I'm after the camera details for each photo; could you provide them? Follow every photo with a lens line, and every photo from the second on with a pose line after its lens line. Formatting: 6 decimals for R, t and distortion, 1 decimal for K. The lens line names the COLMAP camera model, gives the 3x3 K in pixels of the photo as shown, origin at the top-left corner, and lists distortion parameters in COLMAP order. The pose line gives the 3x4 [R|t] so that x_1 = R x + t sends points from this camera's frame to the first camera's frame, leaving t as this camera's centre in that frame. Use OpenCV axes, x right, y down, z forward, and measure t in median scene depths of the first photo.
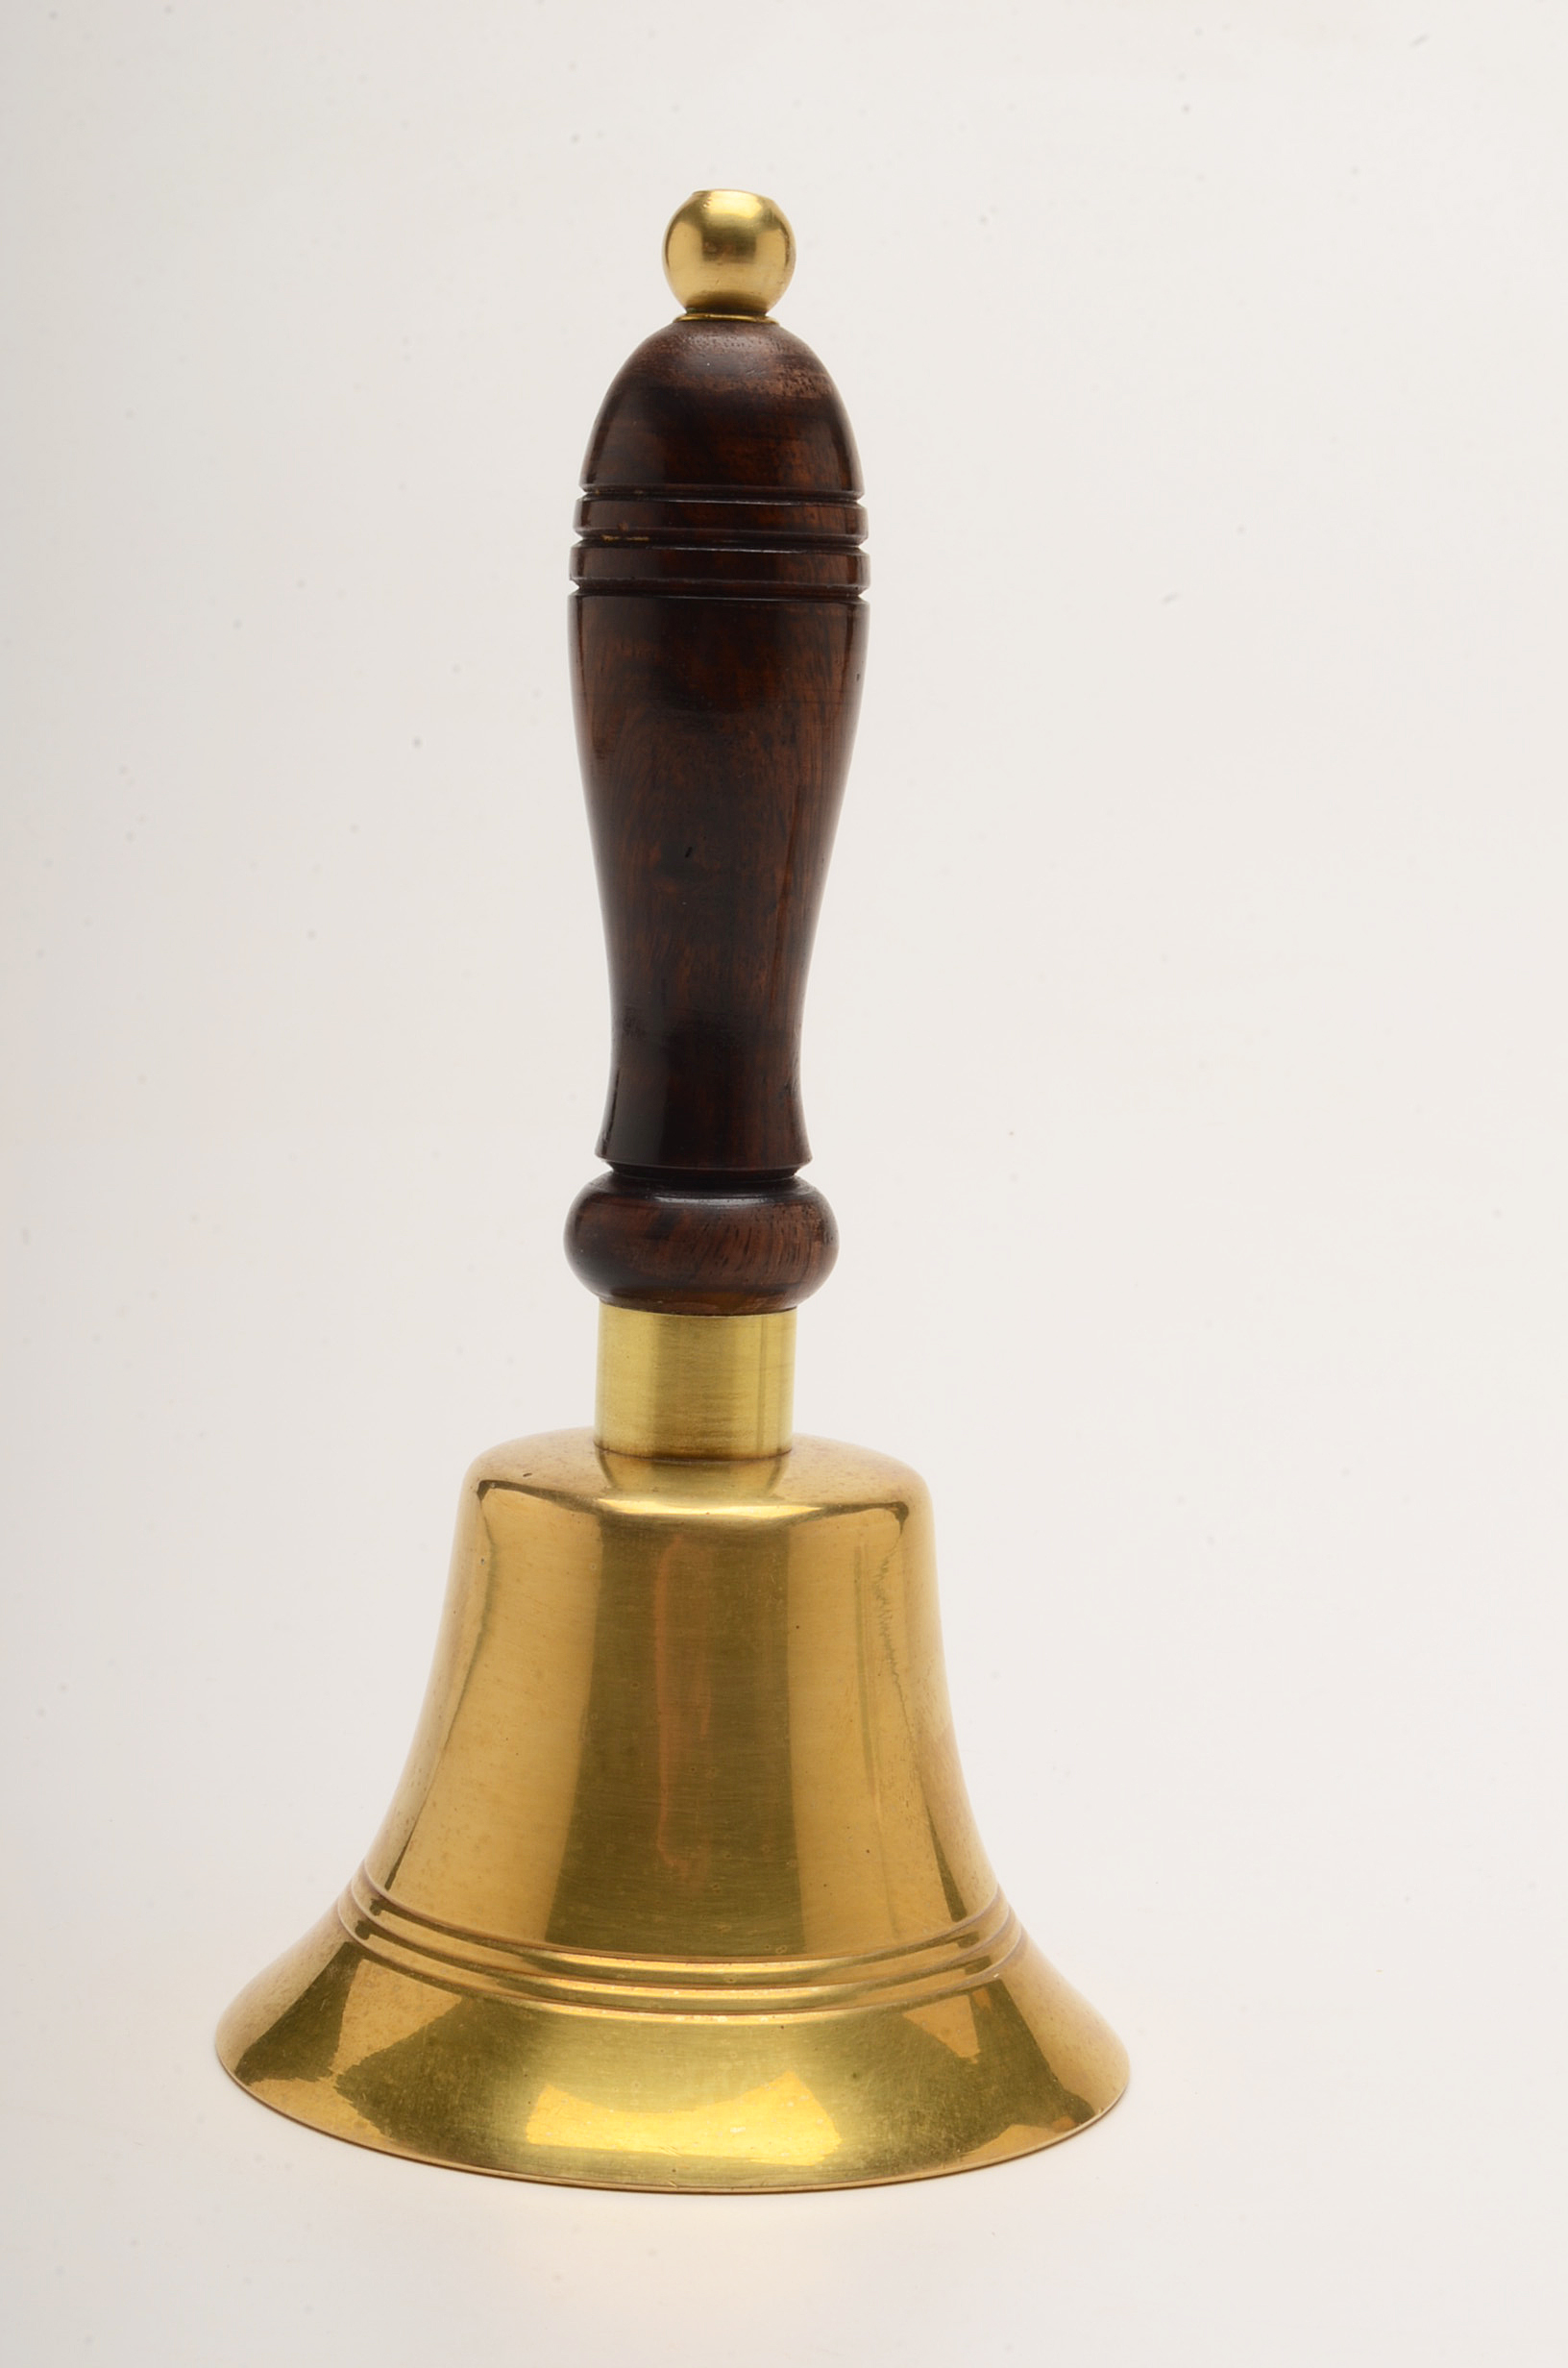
lens RADIAL K [[5131.2, 0, 789.0], [0, 5131.2, 1177.8], [0, 0, 1]] dist [-0.036284, 0.000000]
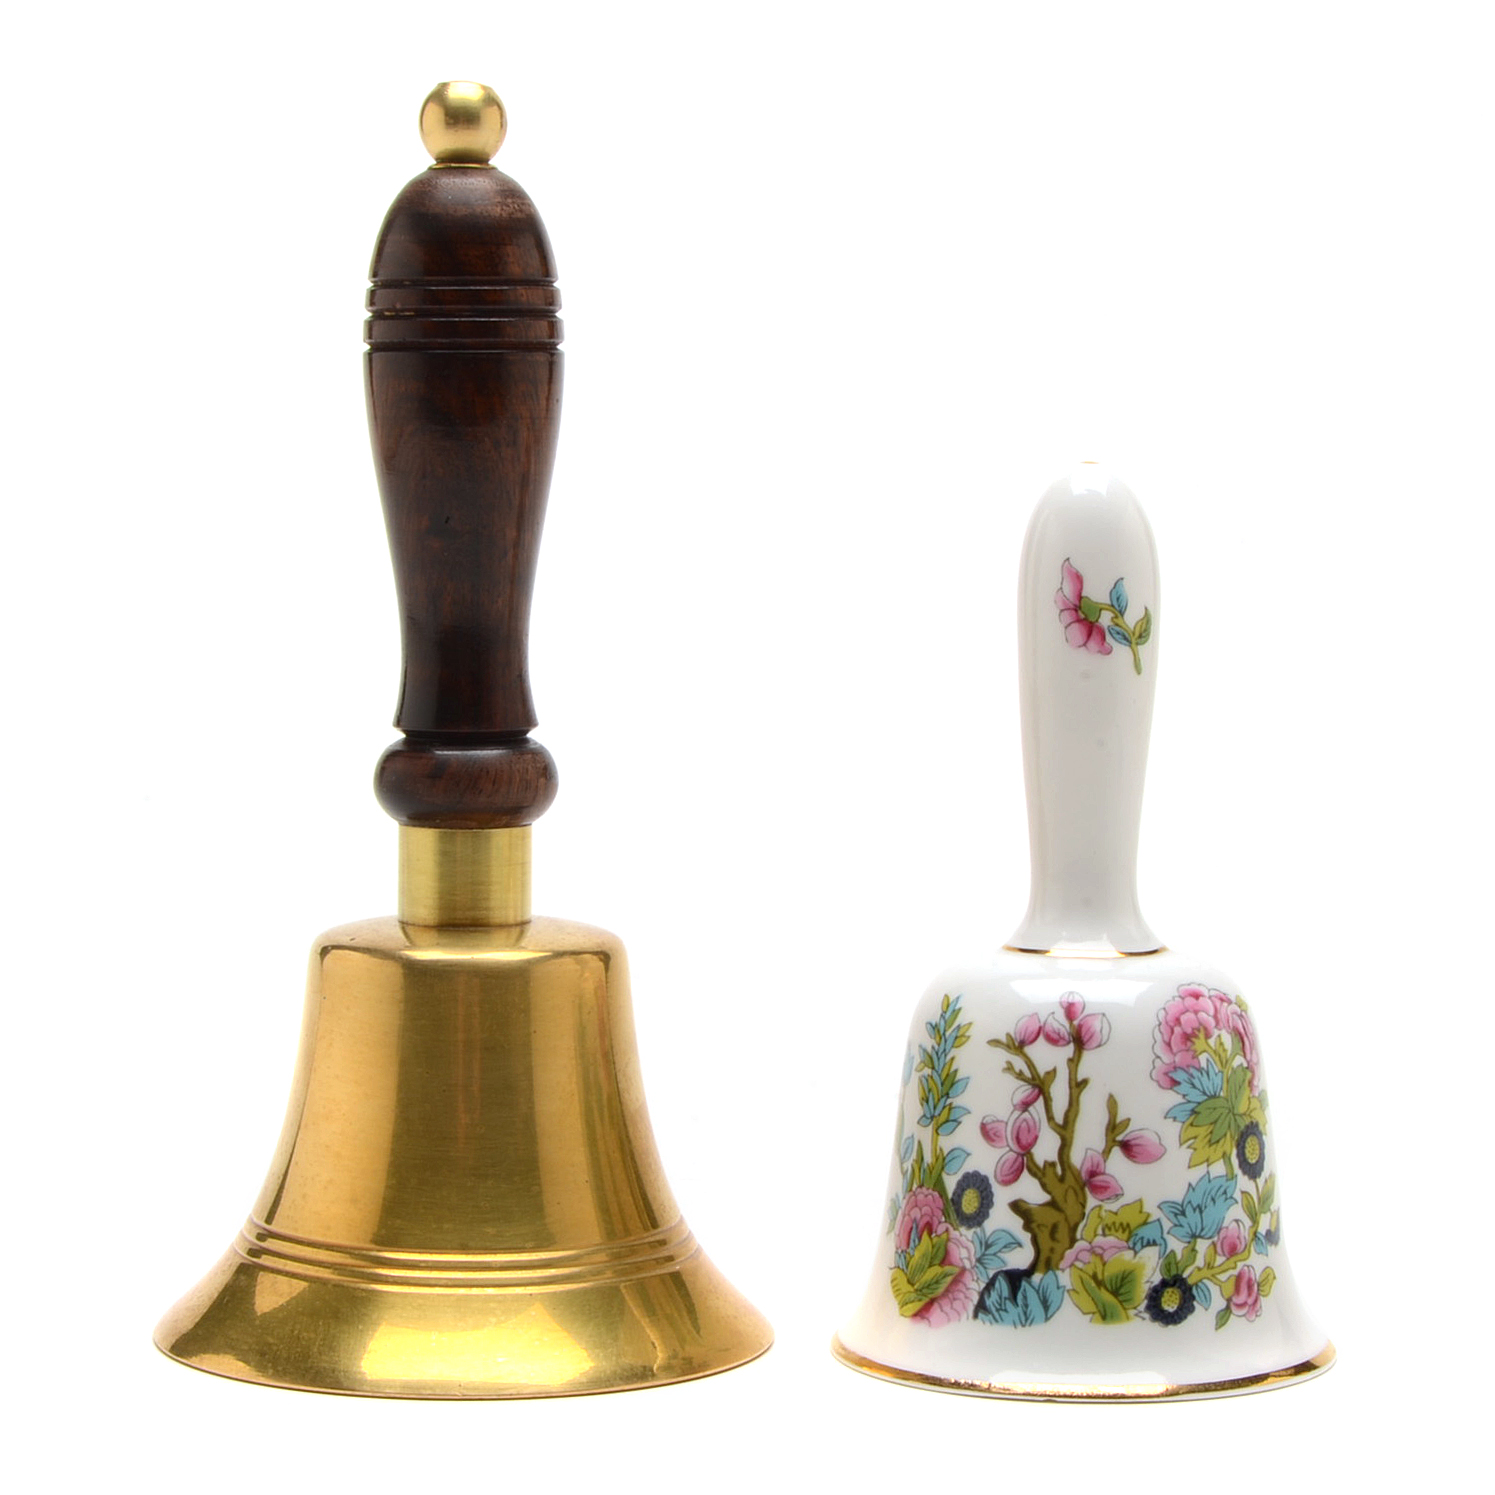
lens RADIAL K [[5049.8, 0, 744.7], [0, 5049.8, 748.2], [0, 0, 1]] dist [0.036829, 0.000000]
pose [[0.999414, -0.030733, 0.015092, 0.043024], [0.031274, 0.998826, -0.036995, 0.060943], [-0.013937, 0.037445, 0.999201, -0.479606]]
